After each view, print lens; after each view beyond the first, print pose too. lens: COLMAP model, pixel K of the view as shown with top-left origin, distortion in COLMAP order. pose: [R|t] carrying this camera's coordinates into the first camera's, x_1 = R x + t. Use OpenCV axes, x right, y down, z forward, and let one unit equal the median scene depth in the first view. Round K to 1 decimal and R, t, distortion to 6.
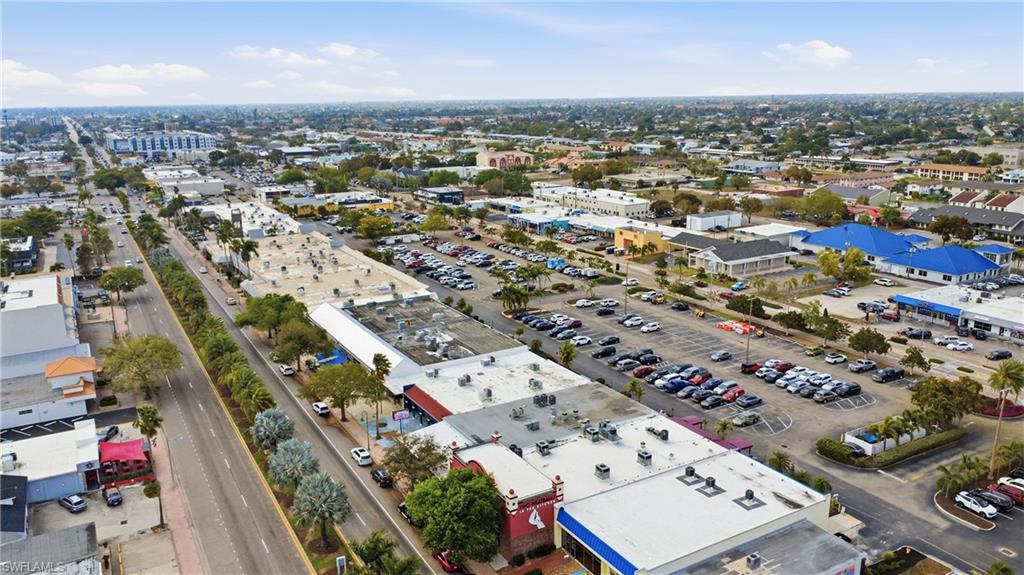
lens RADIAL K [[767.2, 0, 512.0], [0, 767.2, 287.5], [0, 0, 1]] dist [-0.001194, 0.001974]
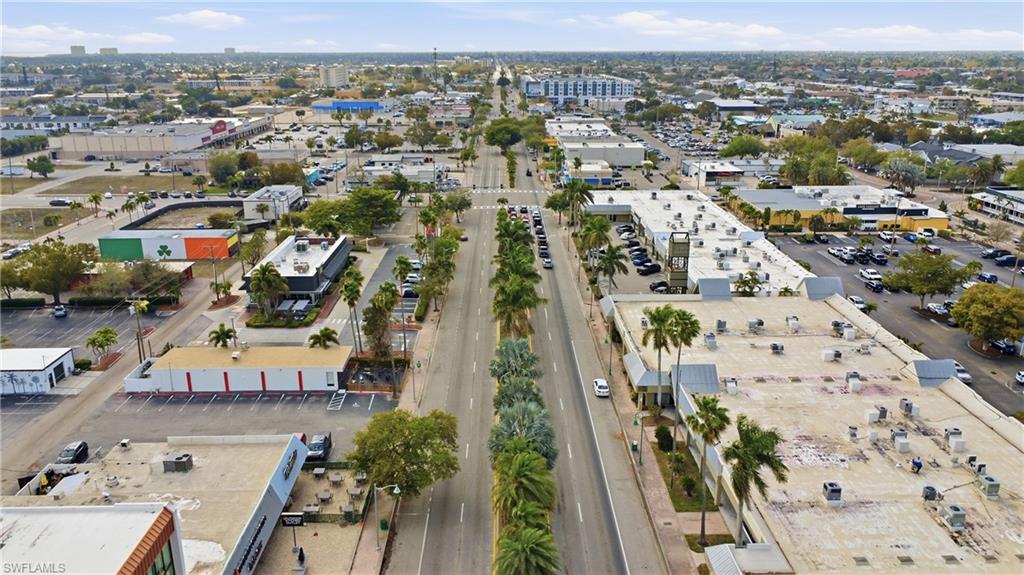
lens RADIAL K [[767.2, 0, 512.0], [0, 767.2, 287.5], [0, 0, 1]] dist [-0.001194, 0.001974]
pose [[0.873925, 0.156846, -0.460060, -0.094422], [-0.128152, 0.987367, 0.093181, -0.041547], [0.468863, -0.022475, 0.882985, 0.218742]]
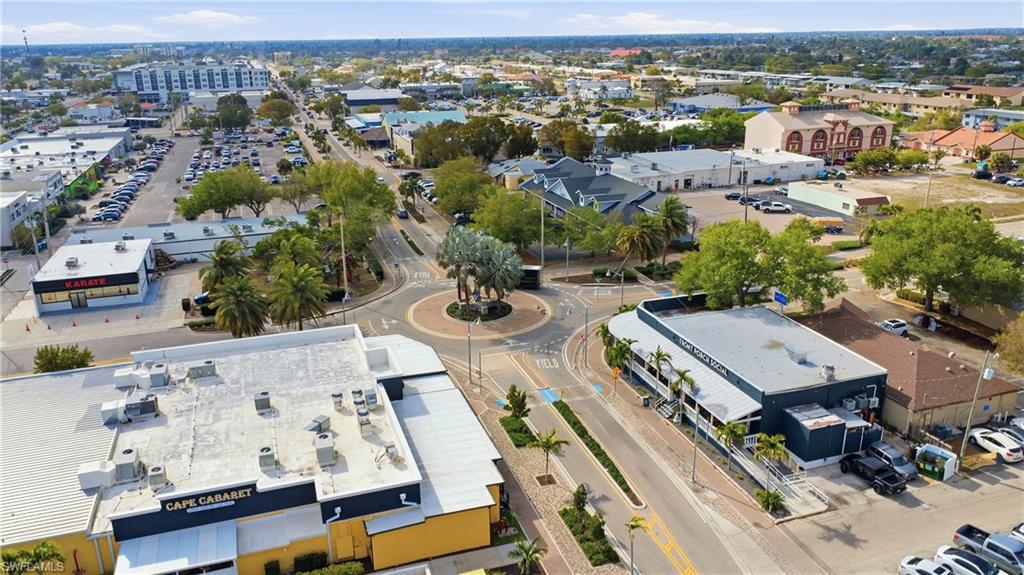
lens RADIAL K [[767.2, 0, 512.0], [0, 767.2, 287.5], [0, 0, 1]] dist [-0.001194, 0.001974]
pose [[0.978925, 0.064425, -0.193794, -0.069961], [-0.049191, 0.995383, 0.082421, -0.093557], [0.198209, -0.071151, 0.977574, 0.480695]]
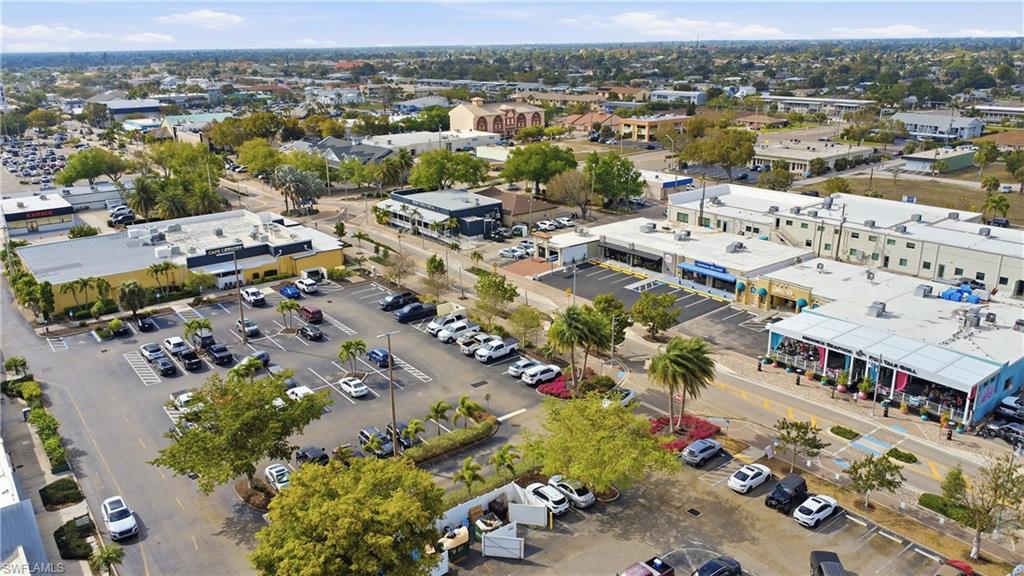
lens RADIAL K [[767.2, 0, 512.0], [0, 767.2, 288.0], [0, 0, 1]] dist [-0.001194, 0.001974]
pose [[0.990062, -0.042616, 0.134016, -0.069637], [0.034009, 0.997249, 0.065867, -0.063641], [-0.136454, -0.060655, 0.988788, 0.346862]]
